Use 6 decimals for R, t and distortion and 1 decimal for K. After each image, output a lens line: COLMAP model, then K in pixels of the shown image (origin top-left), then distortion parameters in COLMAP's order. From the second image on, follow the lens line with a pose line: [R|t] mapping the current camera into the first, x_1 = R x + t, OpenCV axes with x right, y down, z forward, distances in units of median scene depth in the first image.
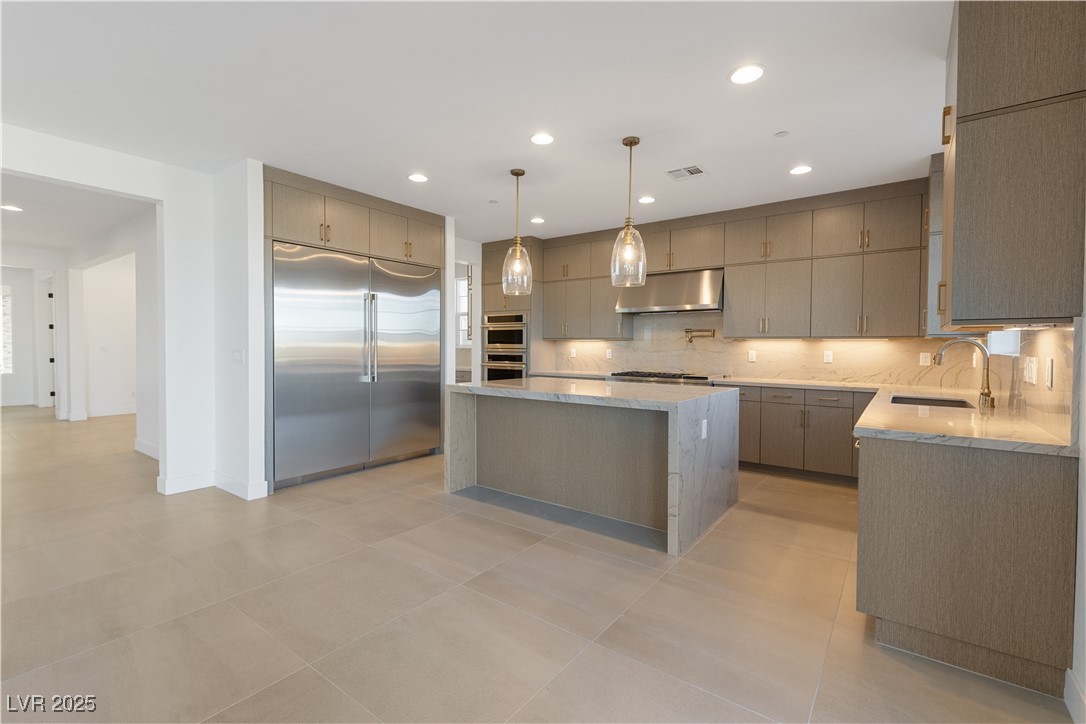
lens RADIAL K [[488.8, 0, 543.3], [0, 488.8, 359.8], [0, 0, 1]] dist [0.005379, -0.001589]
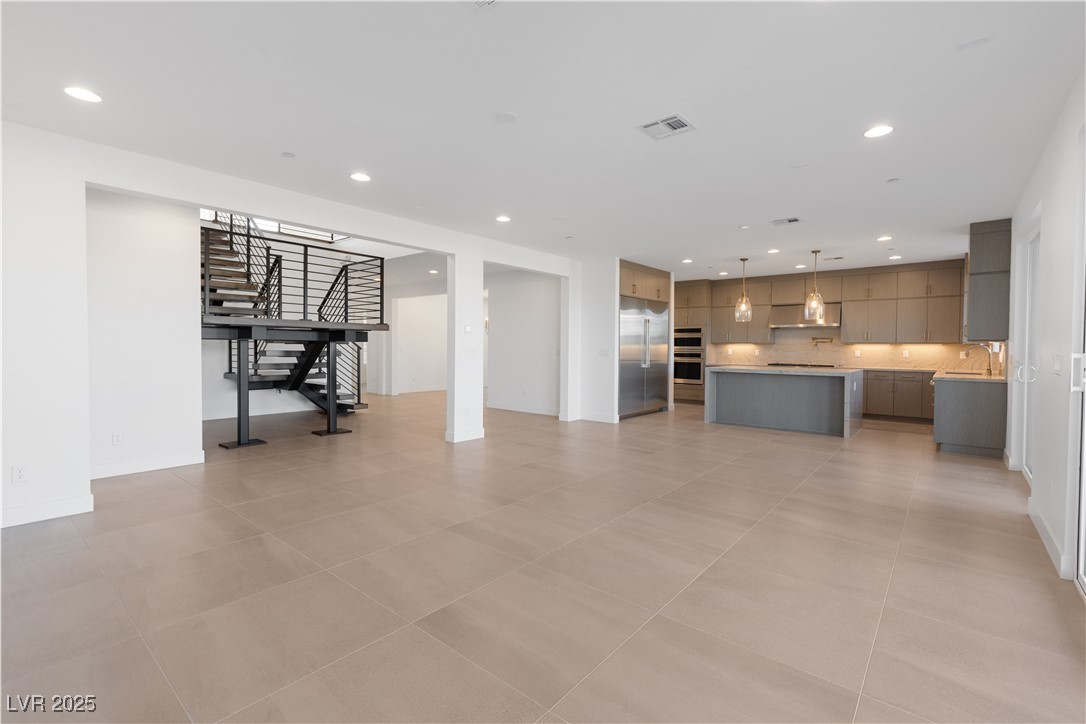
lens RADIAL K [[488.8, 0, 542.3], [0, 488.8, 359.8], [0, 0, 1]] dist [0.005379, -0.001589]
pose [[0.998302, 0.001360, -0.058235, -0.614564], [-0.001351, 0.999999, 0.000192, 0.016225], [0.058236, -0.000113, 0.998303, -0.828393]]
